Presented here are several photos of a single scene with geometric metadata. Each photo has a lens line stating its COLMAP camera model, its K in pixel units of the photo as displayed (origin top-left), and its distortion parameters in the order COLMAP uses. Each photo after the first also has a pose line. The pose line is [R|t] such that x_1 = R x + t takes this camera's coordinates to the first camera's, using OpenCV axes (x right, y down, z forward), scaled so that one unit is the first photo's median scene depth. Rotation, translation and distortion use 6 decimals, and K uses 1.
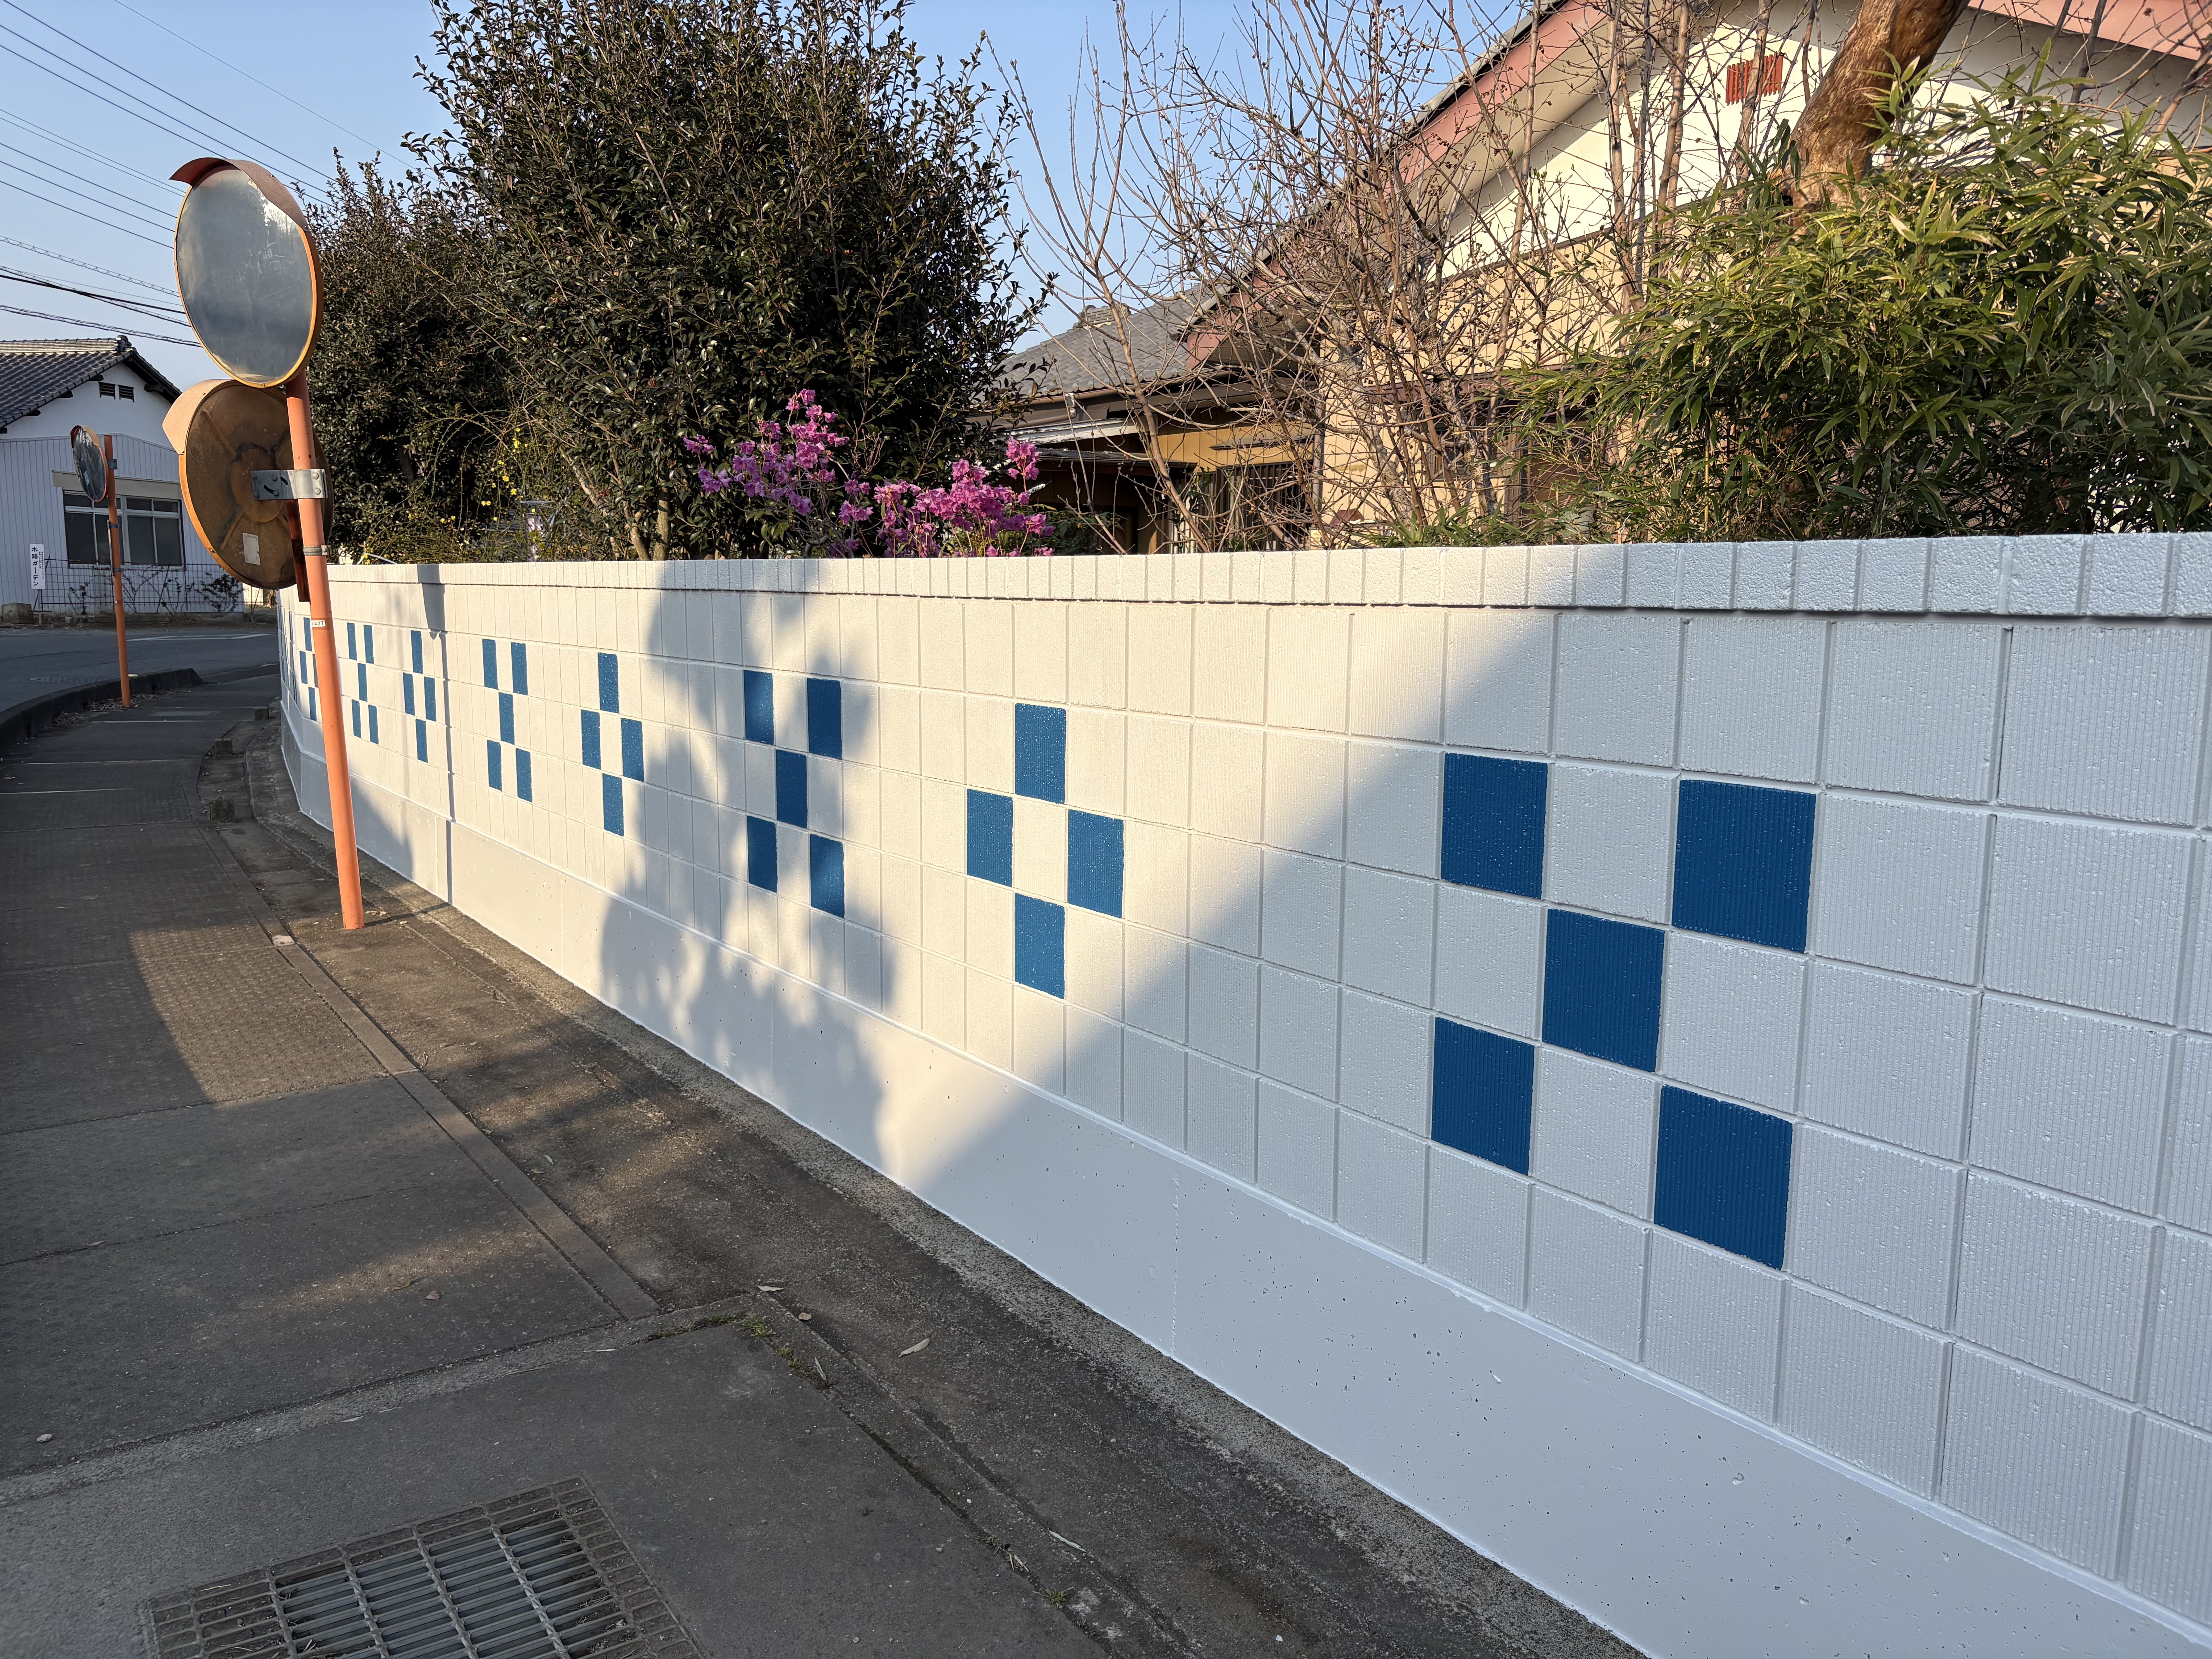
lens RADIAL K [[1639.2, 0, 1045.5], [0, 1639.2, 837.2], [0, 0, 1]] dist [0.059910, -0.040069]
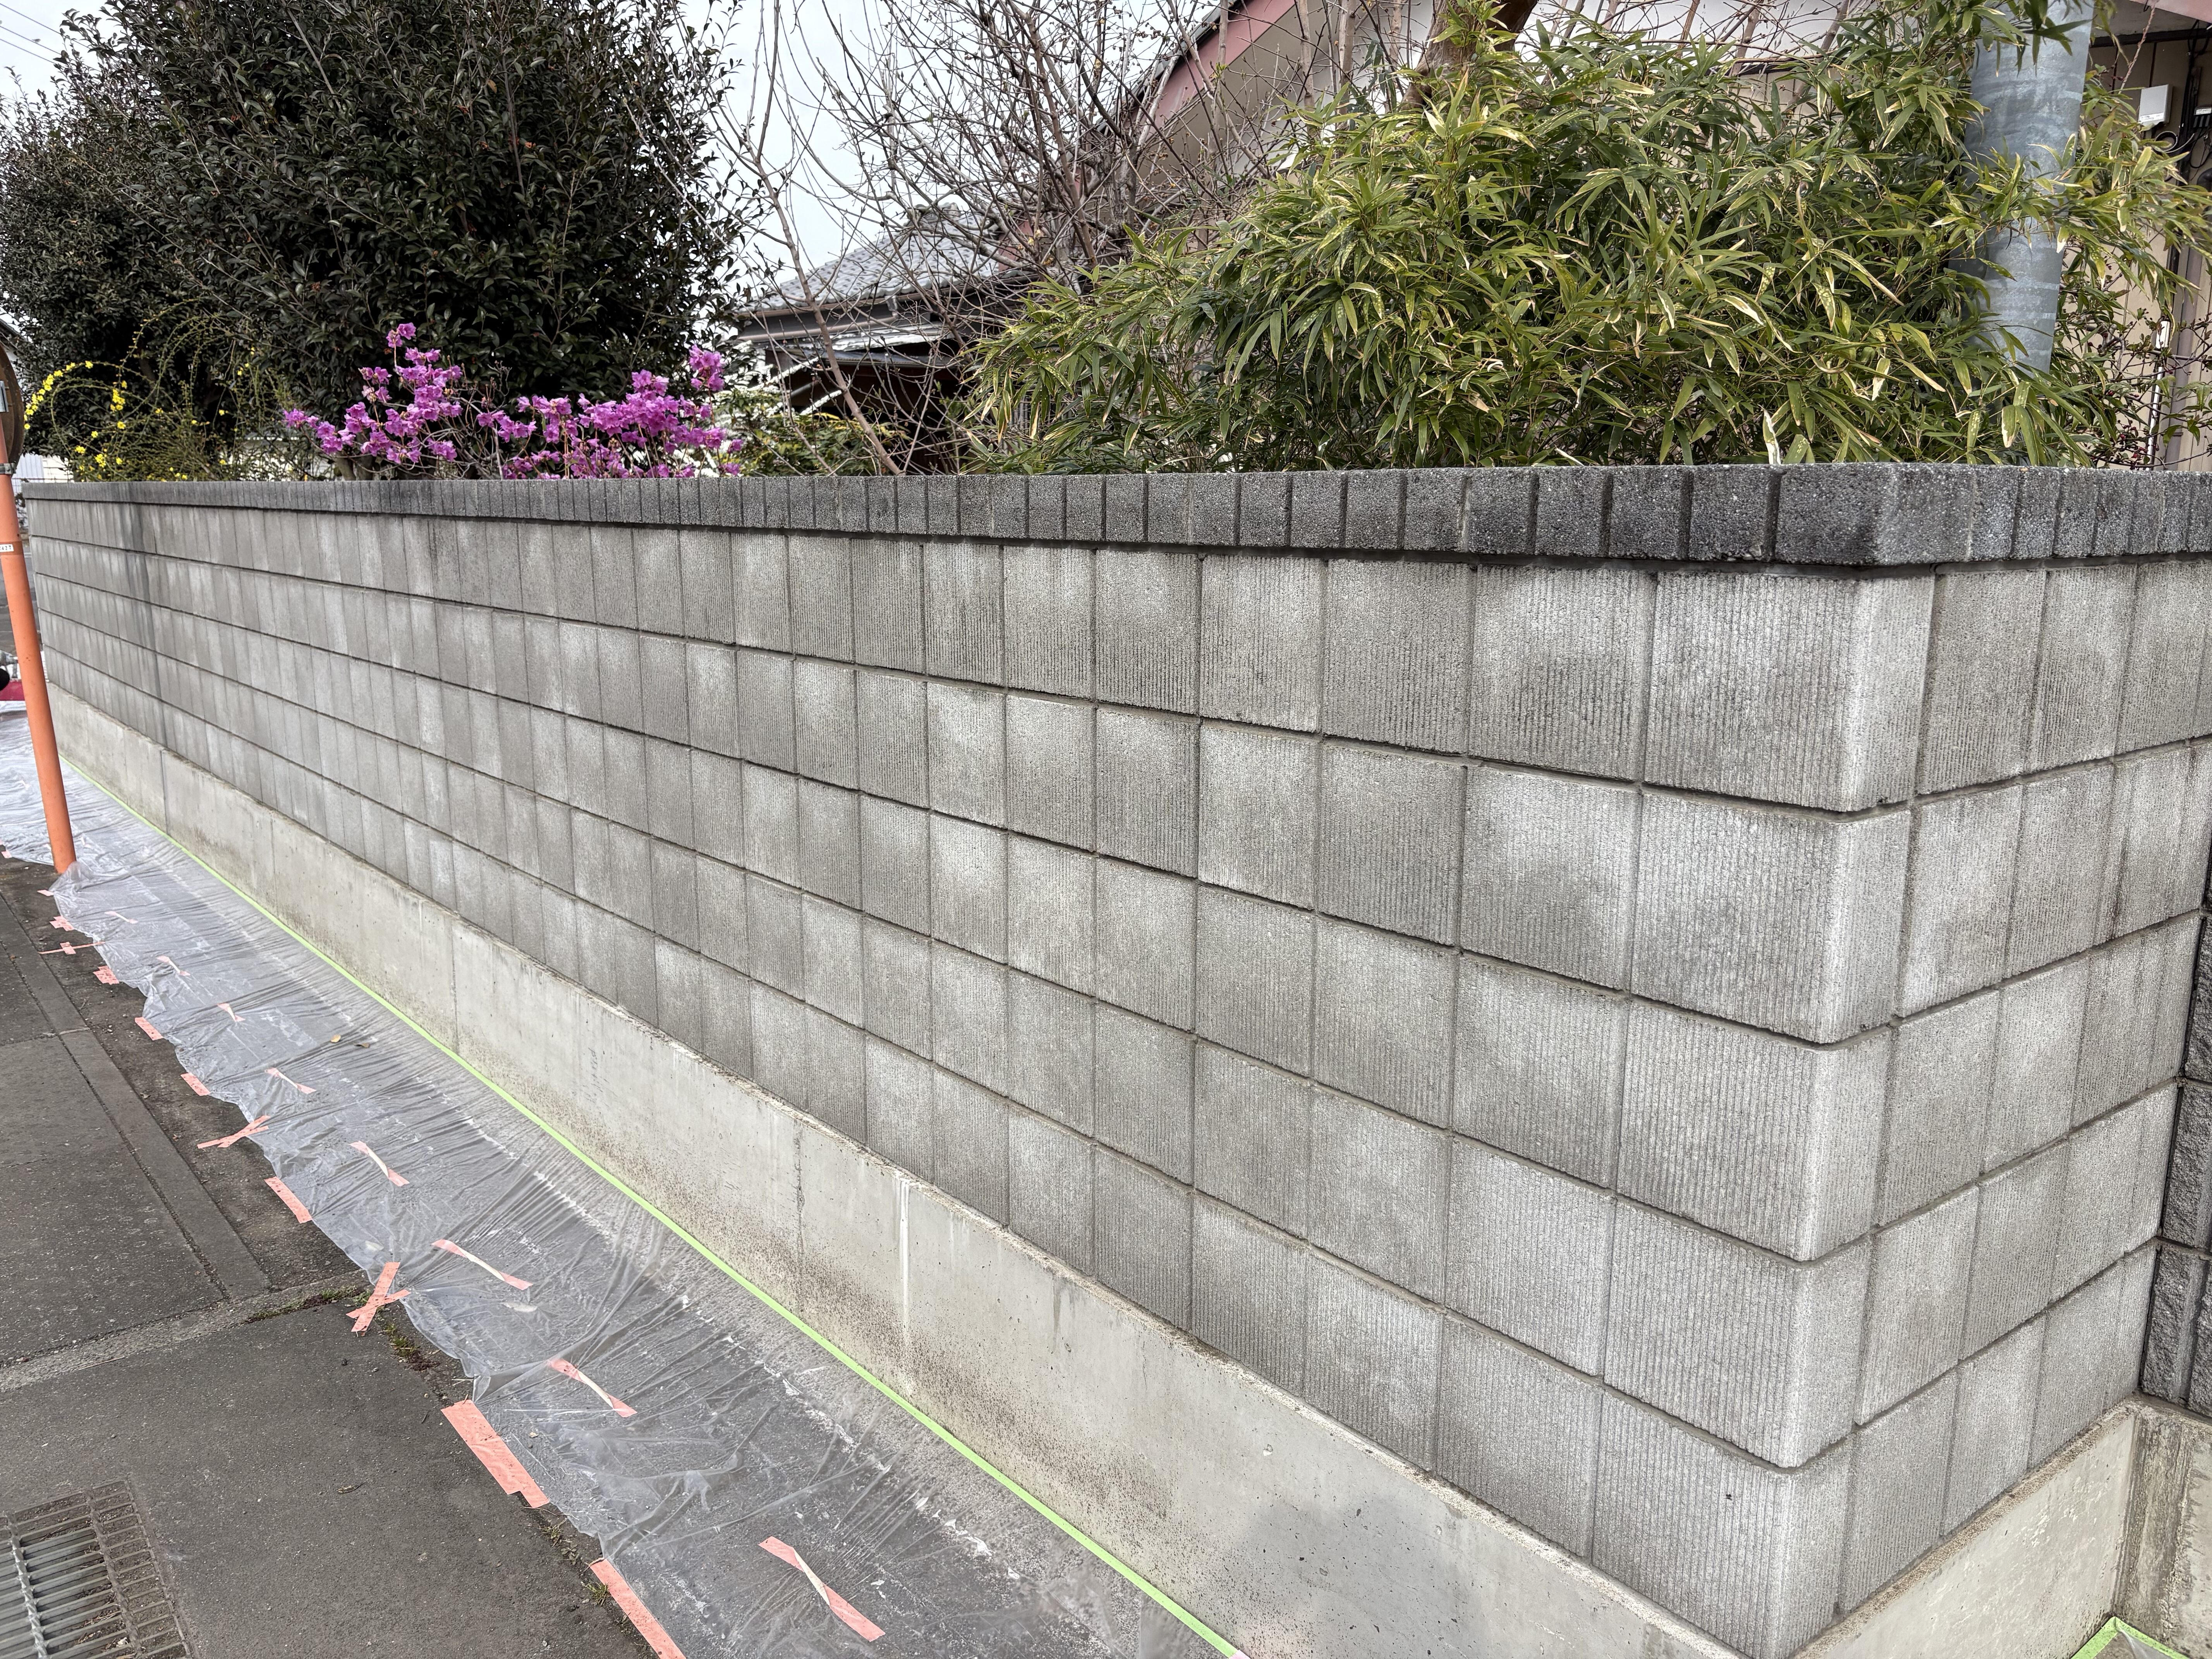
lens RADIAL K [[1651.8, 0, 1053.5], [0, 1651.8, 828.2], [0, 0, 1]] dist [0.034234, -0.006888]
pose [[0.998284, -0.018538, 0.055543, 0.114993], [0.015775, 0.998636, 0.049774, -0.011595], [-0.056390, -0.048813, 0.997215, 0.026823]]
